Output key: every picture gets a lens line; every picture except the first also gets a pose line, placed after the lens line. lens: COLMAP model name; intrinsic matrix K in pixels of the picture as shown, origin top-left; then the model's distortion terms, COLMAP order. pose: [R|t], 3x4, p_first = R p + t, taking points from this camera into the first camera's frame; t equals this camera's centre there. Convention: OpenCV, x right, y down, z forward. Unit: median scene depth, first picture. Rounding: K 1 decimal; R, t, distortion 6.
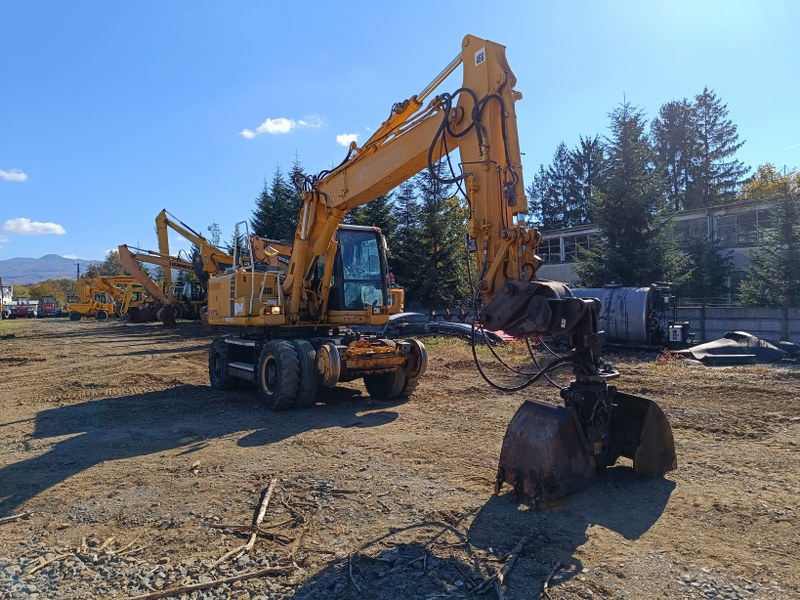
lens RADIAL K [[546.4, 0, 418.6], [0, 546.4, 301.2], [0, 0, 1]] dist [0.006534, 0.000815]
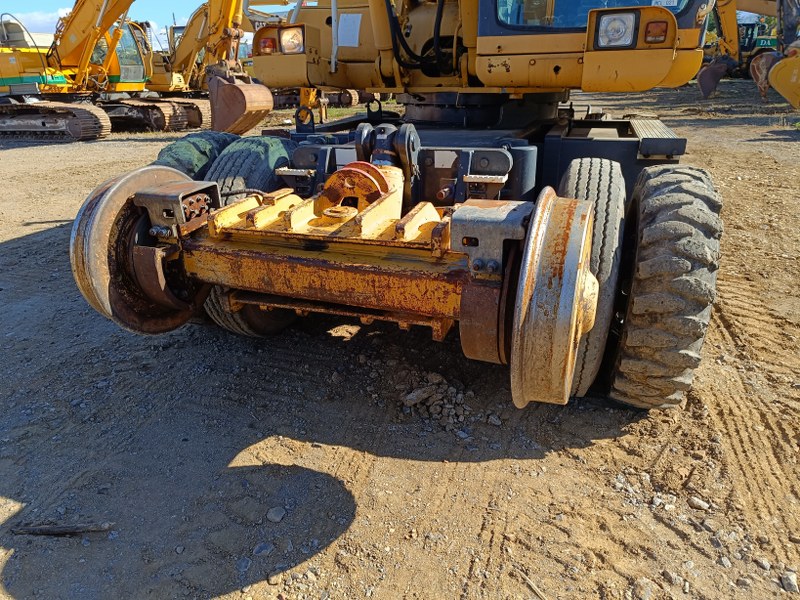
lens RADIAL K [[552.5, 0, 404.2], [0, 552.5, 299.2], [0, 0, 1]] dist [0.007555, -0.003517]
pose [[0.579886, 0.309806, -0.753494, 0.091888], [0.018300, 0.919689, 0.392222, 0.028884], [0.814492, -0.241233, 0.527645, 0.772328]]
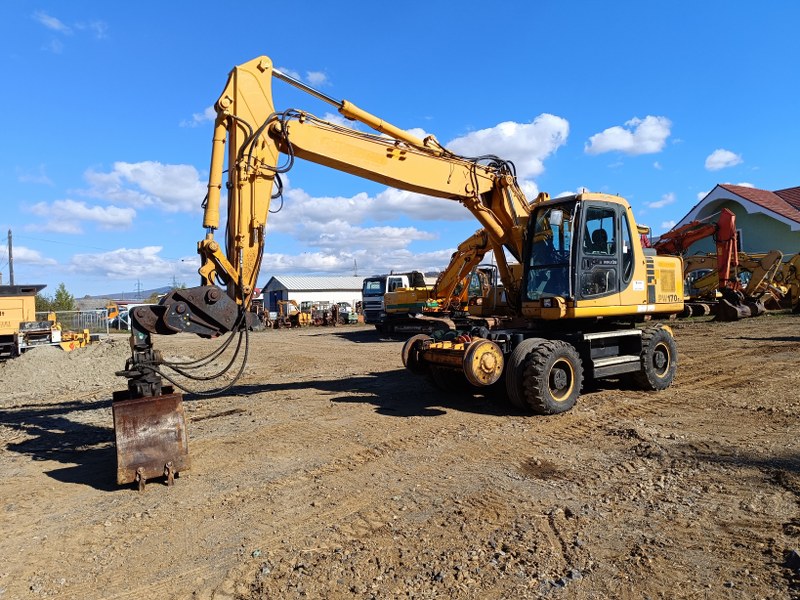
lens RADIAL K [[546.9, 0, 405.0], [0, 546.9, 295.2], [0, 0, 1]] dist [0.012553, 0.001536]
pose [[0.013092, 0.003509, -0.999908, 0.745167], [0.041330, 0.999137, 0.004047, -0.005296], [0.999060, -0.041379, 0.012936, 0.780218]]
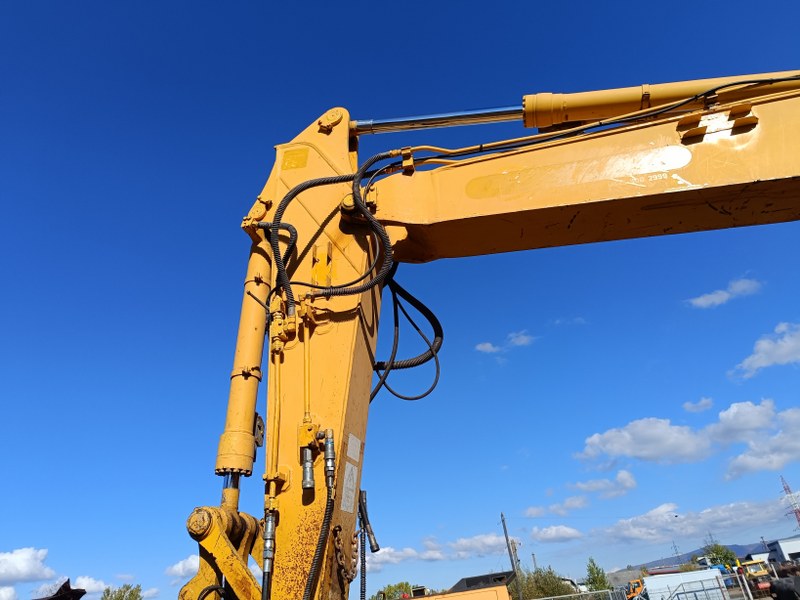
lens RADIAL K [[550.4, 0, 401.8], [0, 550.4, 325.4], [0, 0, 1]] dist [0.009203, 0.002939]
pose [[-0.766058, -0.200558, -0.610681, 0.216638], [0.133533, 0.879691, -0.456413, -0.022151], [0.628748, -0.431186, -0.647113, 0.818954]]
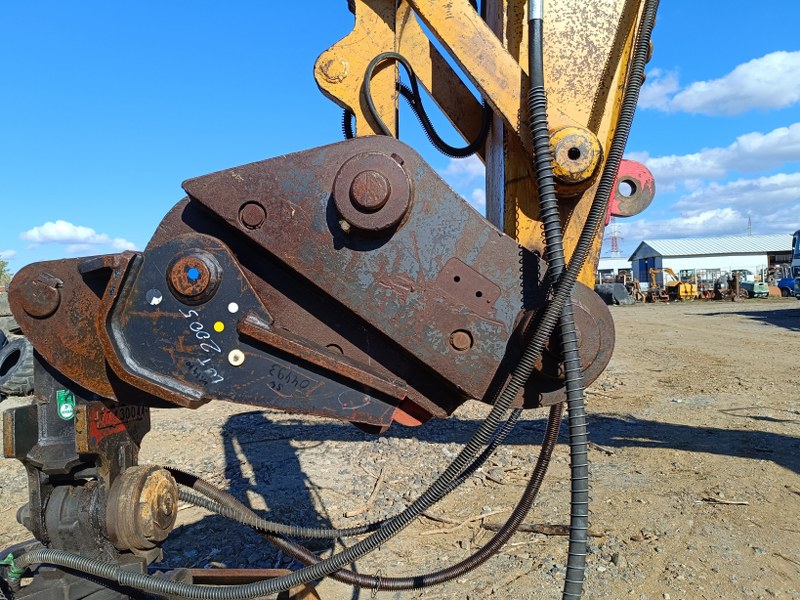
lens RADIAL K [[546.6, 0, 386.8], [0, 546.6, 297.4], [0, 0, 1]] dist [0.004317, -0.000422]
pose [[-0.612266, 0.057548, -0.788555, 0.207426], [0.060154, 0.997847, 0.026116, 0.005494], [0.788361, -0.031445, -0.614409, 0.638836]]
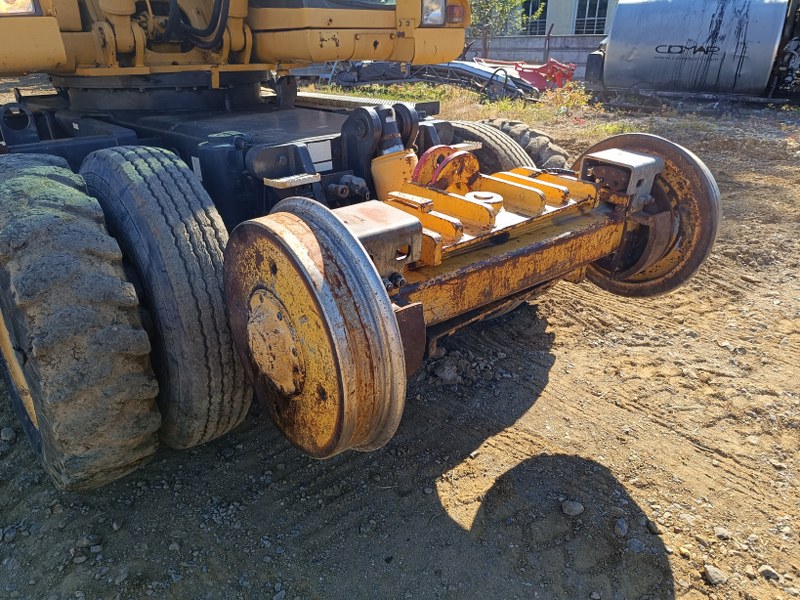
lens RADIAL K [[544.6, 0, 401.9], [0, 544.6, 297.9], [0, 0, 1]] dist [0.029319, -0.033797]
pose [[0.994747, -0.042012, 0.093348, -0.124336], [-0.002633, 0.901098, 0.433608, 0.028469], [-0.102333, -0.431576, 0.896254, 0.691343]]
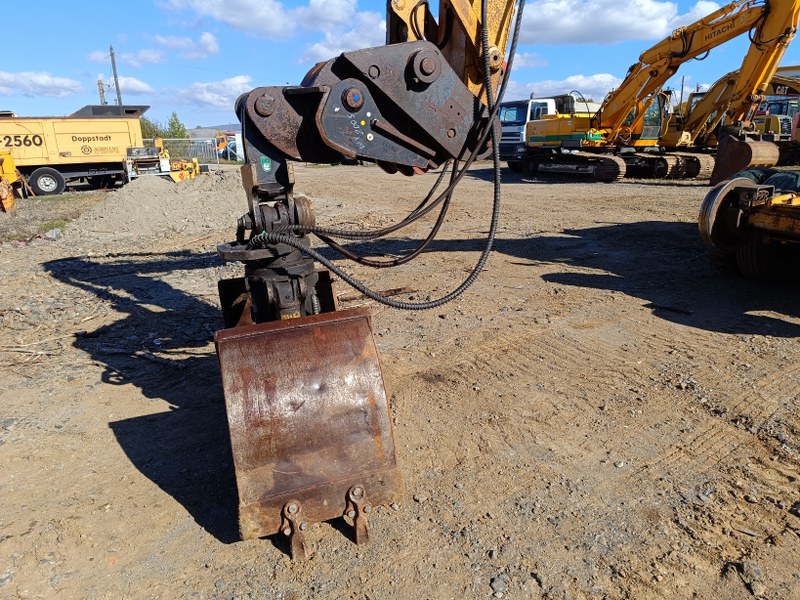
lens RADIAL K [[544.6, 0, 401.9], [0, 544.6, 297.9], [0, 0, 1]] dist [0.029319, -0.033797]
pose [[-0.170089, 0.291053, -0.941466, 0.394896], [0.026213, 0.956385, 0.290929, 0.016348], [0.985080, 0.024805, -0.170300, 0.607937]]
